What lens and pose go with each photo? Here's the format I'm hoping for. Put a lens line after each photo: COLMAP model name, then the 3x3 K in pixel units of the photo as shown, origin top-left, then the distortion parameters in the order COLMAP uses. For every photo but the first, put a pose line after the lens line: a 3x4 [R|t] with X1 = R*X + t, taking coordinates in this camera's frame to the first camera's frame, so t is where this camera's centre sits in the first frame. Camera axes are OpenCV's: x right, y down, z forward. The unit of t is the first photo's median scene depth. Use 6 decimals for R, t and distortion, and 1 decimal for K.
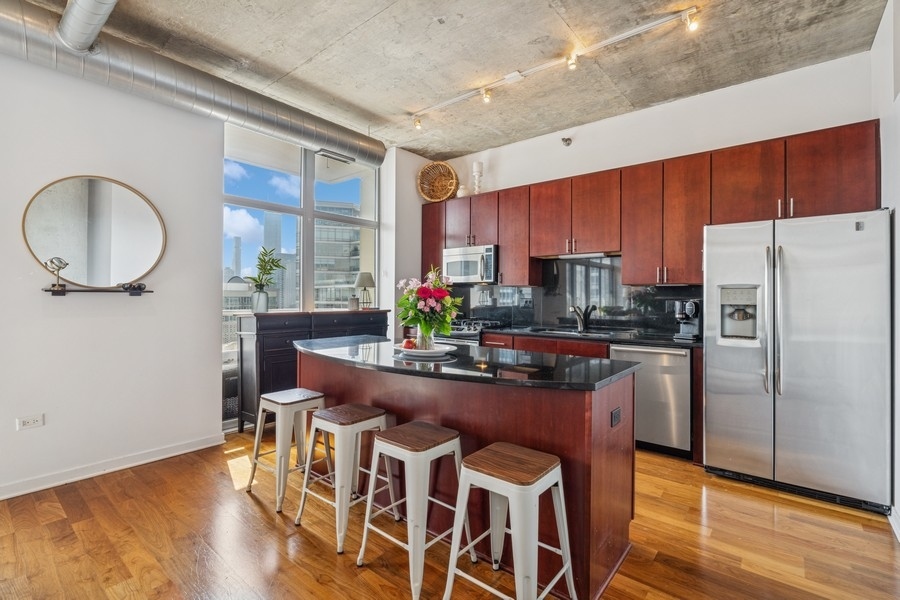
lens RADIAL K [[414.5, 0, 440.9], [0, 414.5, 293.8], [0, 0, 1]] dist [-0.001391, 0.001898]
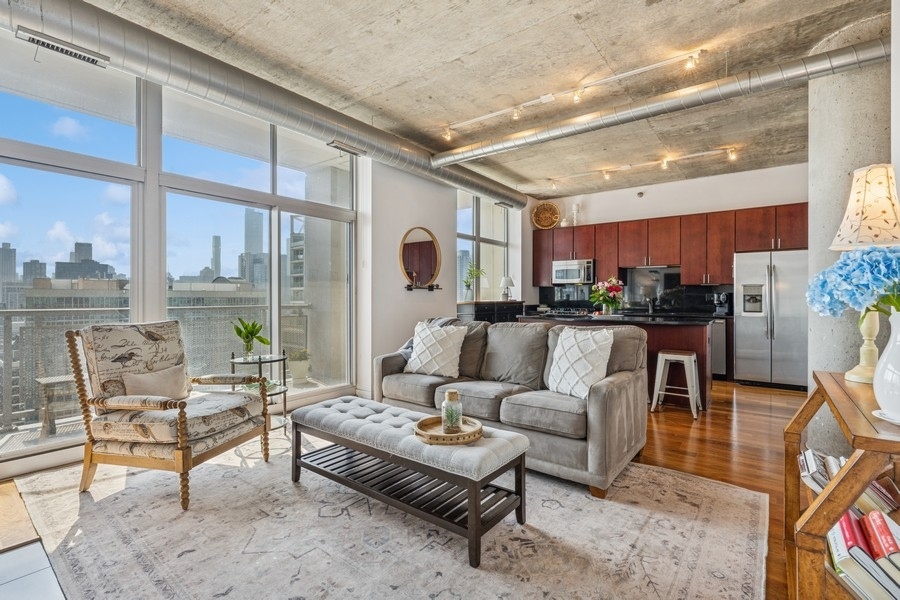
lens RADIAL K [[414.5, 0, 445.7], [0, 414.5, 296.5], [0, 0, 1]] dist [-0.001391, 0.001898]
pose [[0.999347, -0.001954, 0.036077, -0.642188], [0.001777, 0.999986, 0.004938, 0.017898], [-0.036086, -0.004871, 0.999337, -0.722703]]
